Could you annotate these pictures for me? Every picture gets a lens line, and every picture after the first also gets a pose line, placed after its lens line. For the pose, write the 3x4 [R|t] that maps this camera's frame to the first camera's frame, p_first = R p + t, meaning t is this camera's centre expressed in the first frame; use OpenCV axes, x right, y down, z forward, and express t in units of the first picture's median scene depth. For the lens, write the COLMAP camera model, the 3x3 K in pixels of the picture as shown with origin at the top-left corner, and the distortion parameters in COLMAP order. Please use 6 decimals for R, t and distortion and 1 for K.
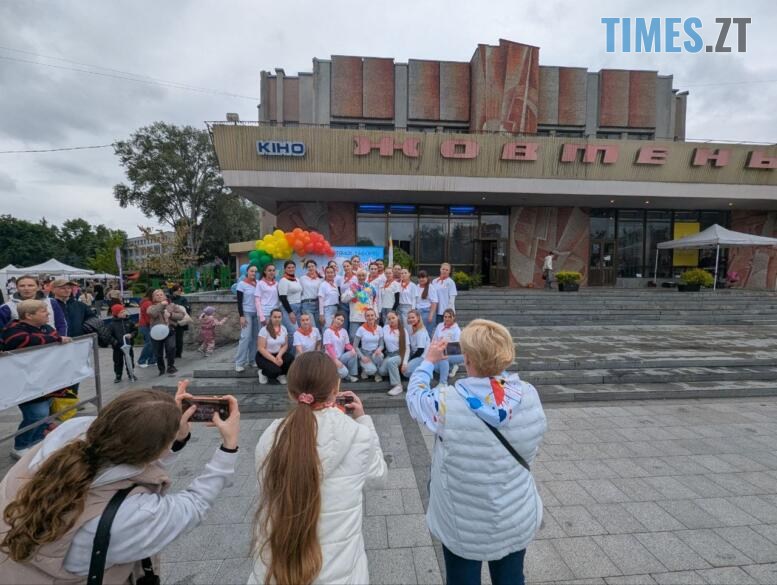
lens RADIAL K [[324.0, 0, 388.1], [0, 324.0, 290.4], [0, 0, 1]] dist [-0.002649, -0.000441]
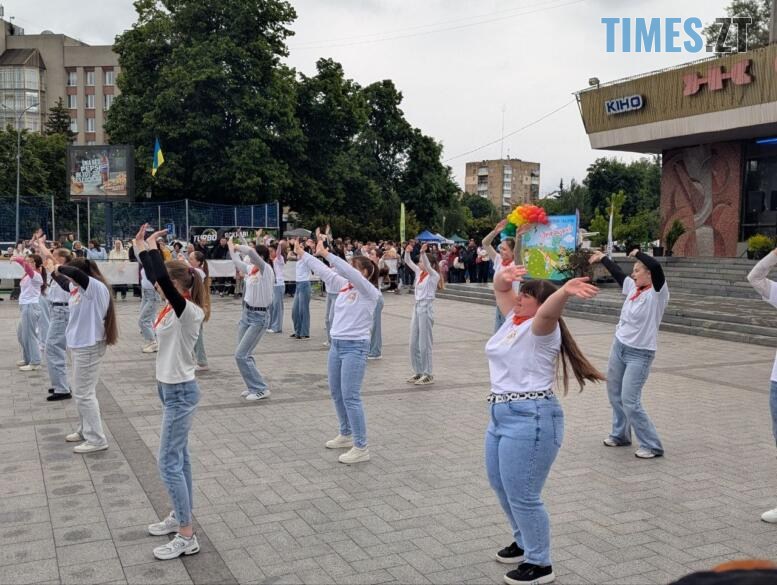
lens RADIAL K [[776.7, 0, 389.0], [0, 776.7, 294.9], [0, 0, 1]] dist [0.047095, 0.000000]
pose [[0.370941, 0.068808, -0.926104, 0.913992], [-0.053991, 0.997162, 0.052463, 0.017764], [0.927086, 0.030541, 0.373603, -0.272583]]
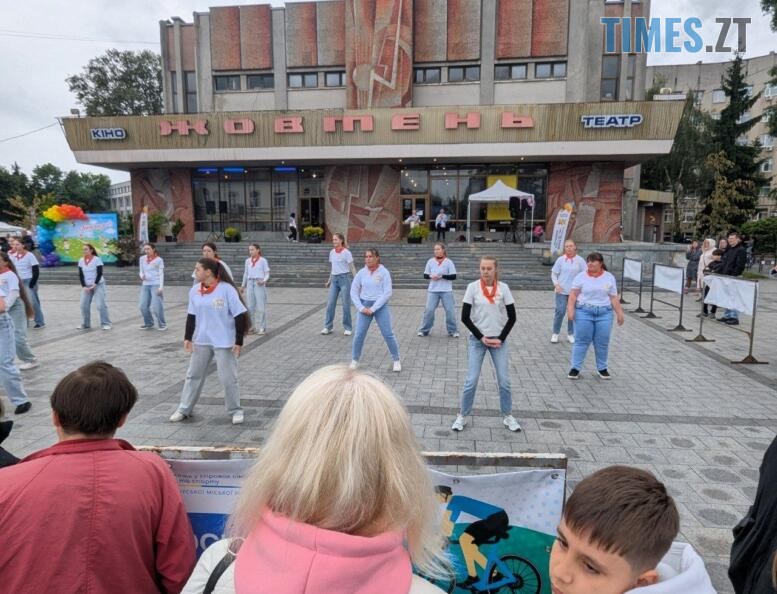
lens RADIAL K [[500.0, 0, 391.5], [0, 500.0, 300.9], [0, 0, 1]] dist [-0.004570, 0.001999]
pose [[0.980123, 0.023184, -0.197033, 0.707278], [-0.004849, 0.995652, 0.093028, 0.024556], [0.198333, -0.090224, 0.975973, -0.472224]]
